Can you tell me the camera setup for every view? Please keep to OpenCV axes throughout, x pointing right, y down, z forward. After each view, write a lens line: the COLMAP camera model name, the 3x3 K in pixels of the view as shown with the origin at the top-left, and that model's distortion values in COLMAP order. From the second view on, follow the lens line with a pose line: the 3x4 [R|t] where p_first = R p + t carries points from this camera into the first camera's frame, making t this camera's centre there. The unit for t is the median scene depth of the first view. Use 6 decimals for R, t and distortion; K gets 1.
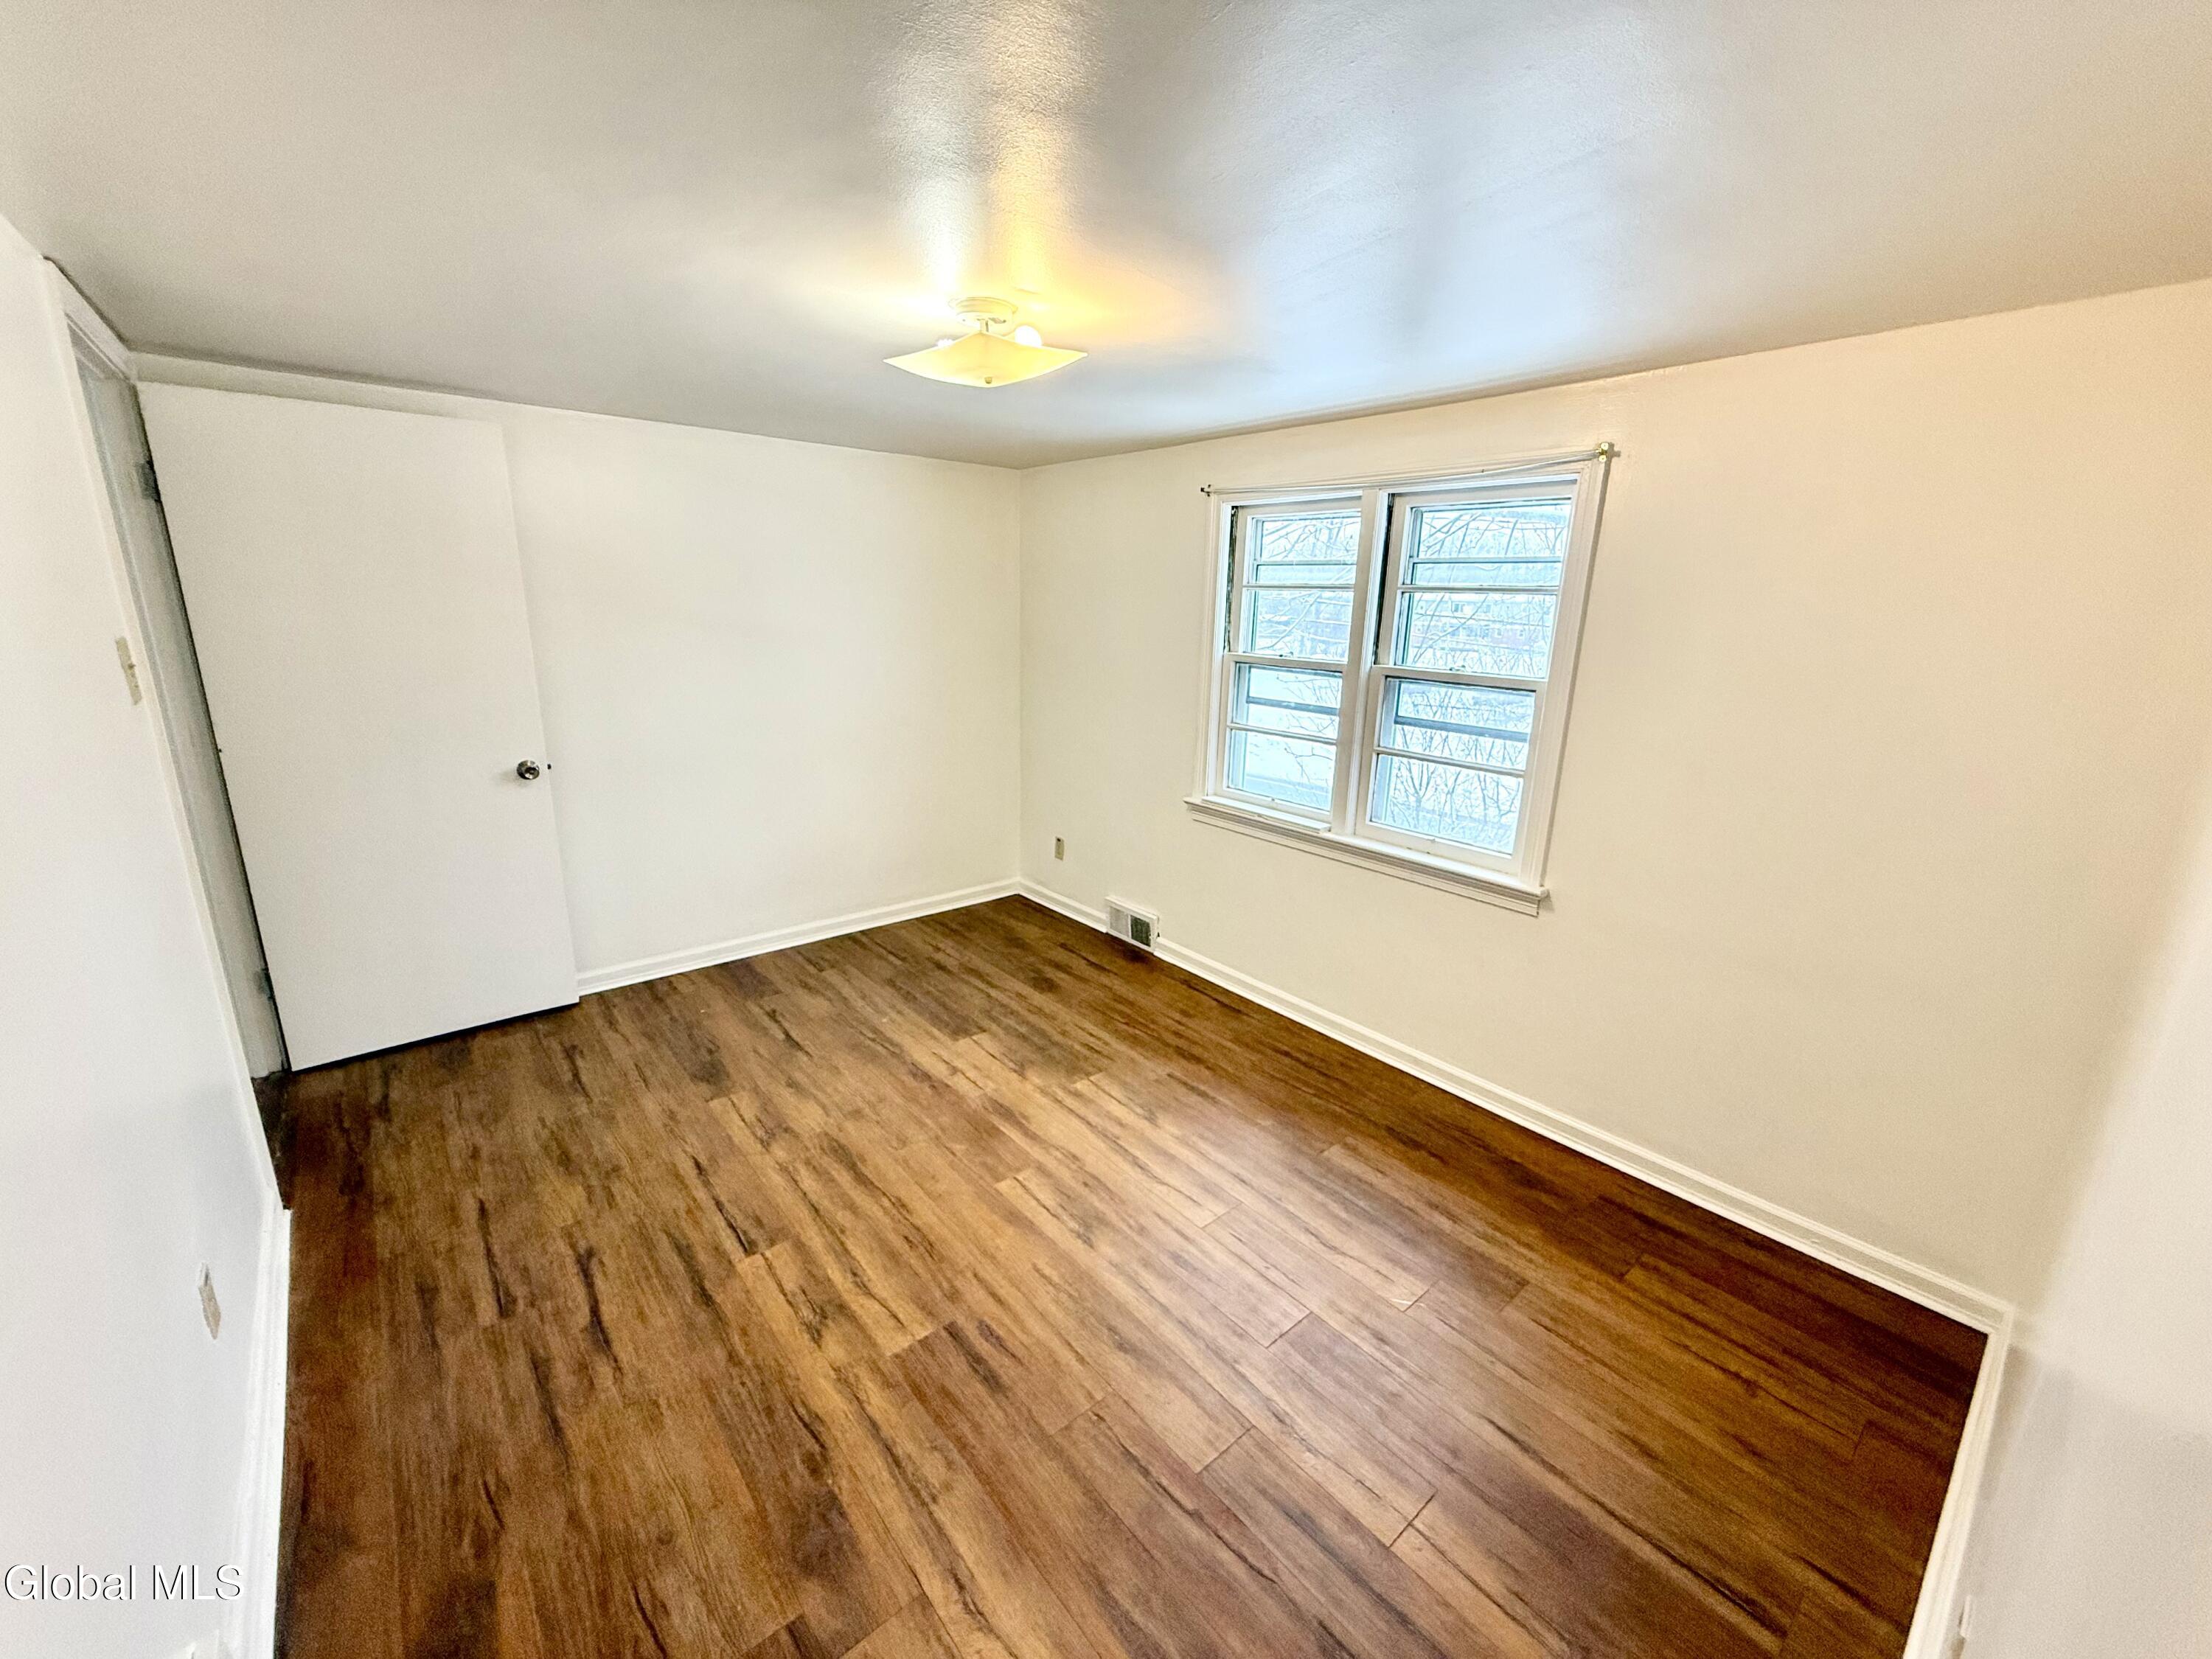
lens RADIAL K [[879.4, 0, 1093.8], [0, 879.4, 834.5], [0, 0, 1]] dist [0.001313, -0.000376]
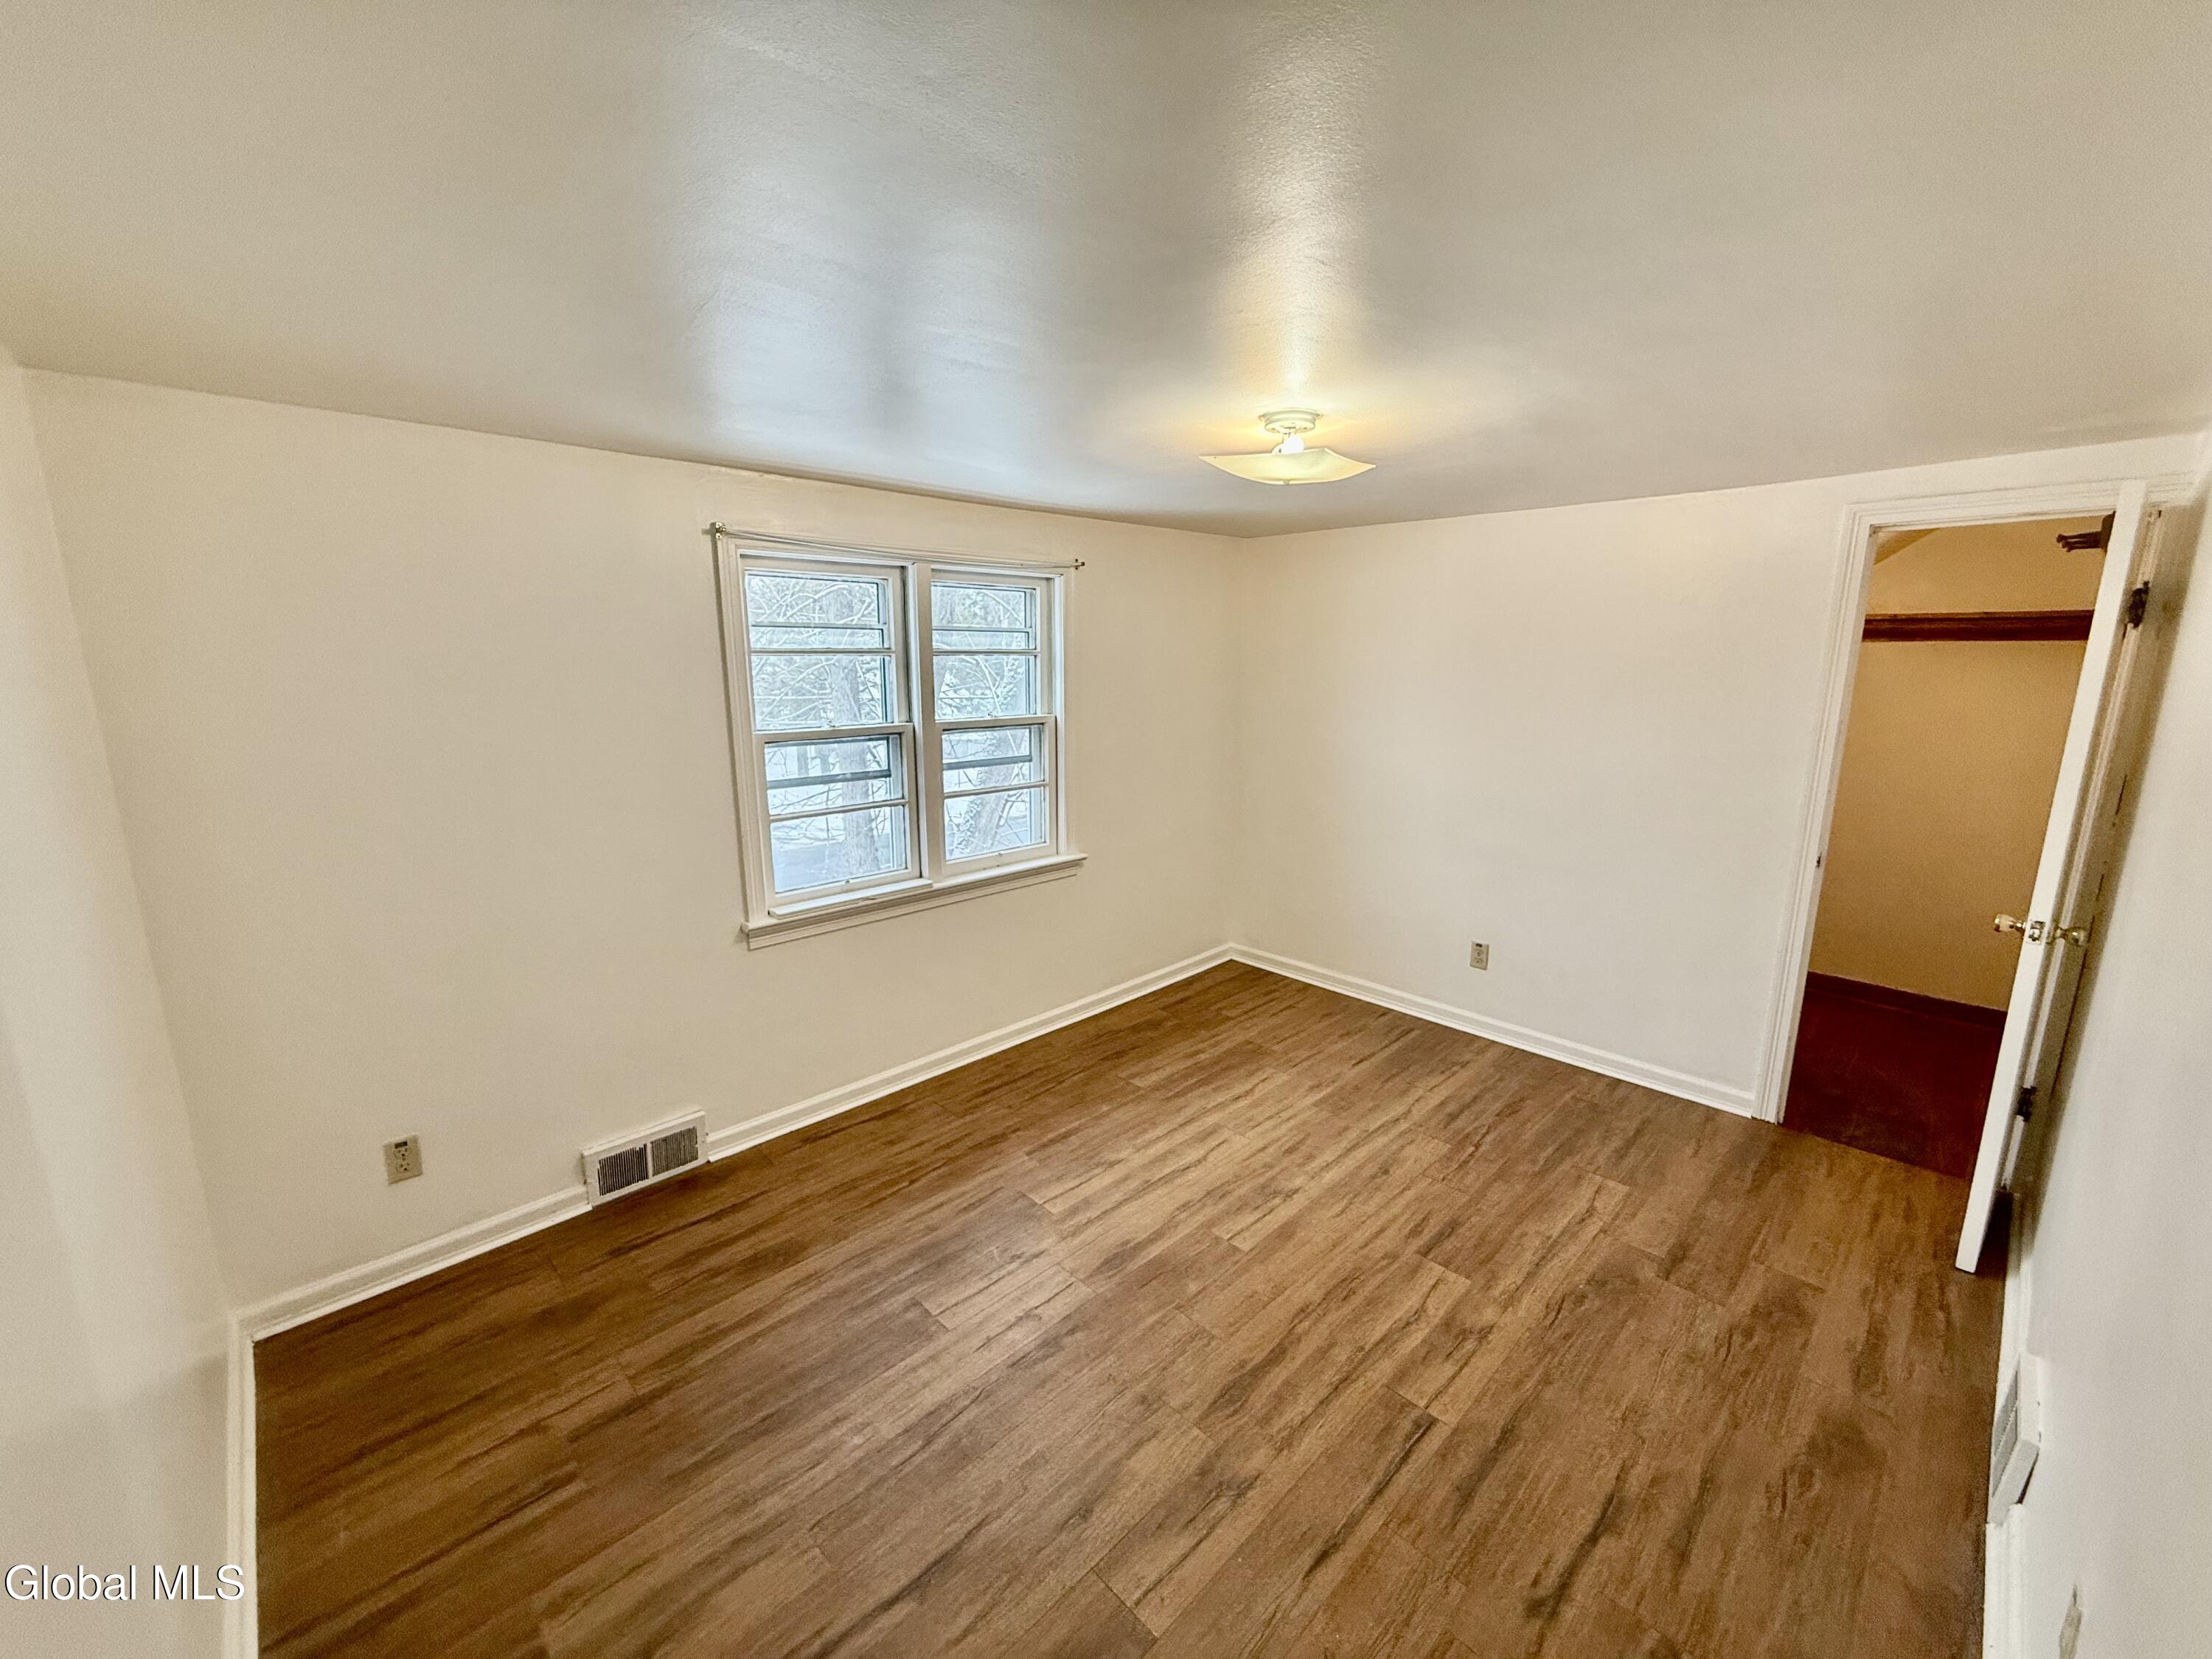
lens RADIAL K [[879.4, 0, 1109.4], [0, 879.4, 833.7], [0, 0, 1]] dist [0.001313, -0.000376]
pose [[-0.081434, -0.227575, 0.970350, -0.948594], [0.257207, 0.935807, 0.241059, -0.324342], [-0.962919, 0.269211, -0.017673, 1.018647]]
